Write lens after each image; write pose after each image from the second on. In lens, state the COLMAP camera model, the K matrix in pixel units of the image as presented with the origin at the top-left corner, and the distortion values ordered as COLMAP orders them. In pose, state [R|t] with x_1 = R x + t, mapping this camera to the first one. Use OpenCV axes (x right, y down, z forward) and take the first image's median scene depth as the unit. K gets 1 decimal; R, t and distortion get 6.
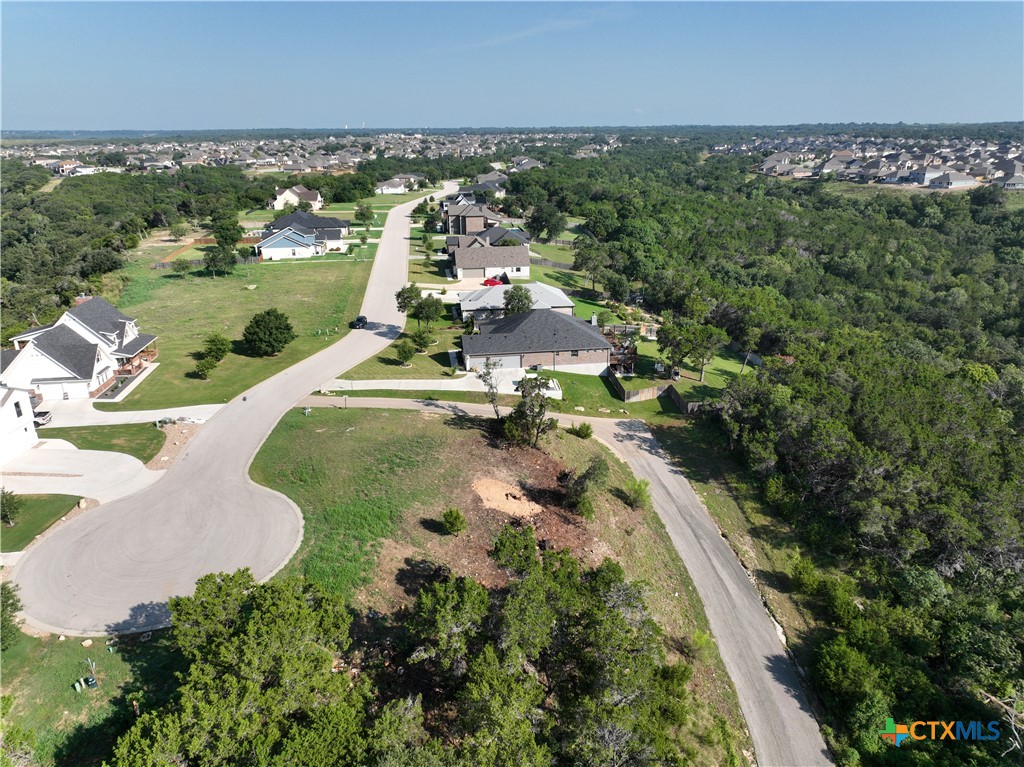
lens RADIAL K [[718.7, 0, 513.0], [0, 718.7, 383.3], [0, 0, 1]] dist [0.001614, 0.014730]
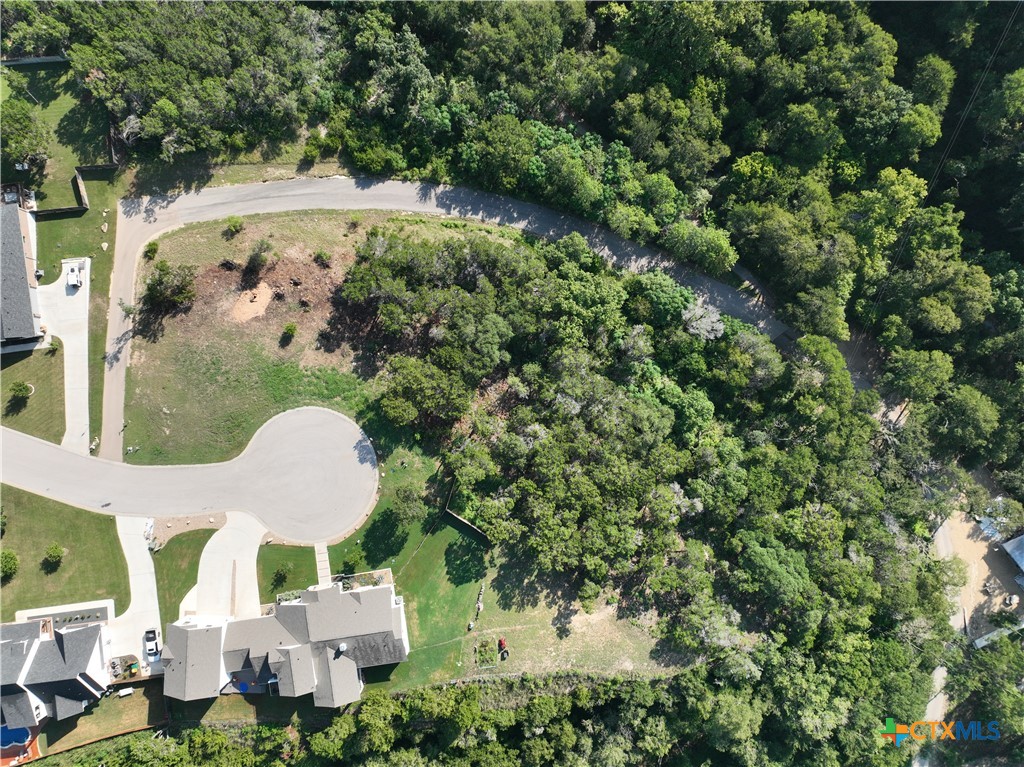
lens RADIAL K [[718.7, 0, 513.0], [0, 718.7, 383.3], [0, 0, 1]] dist [0.001614, 0.014730]
pose [[-0.002478, -0.998817, 0.048566, -0.218643], [0.328941, 0.045049, 0.943276, -0.943093], [-0.944347, 0.018313, 0.328440, -0.101911]]
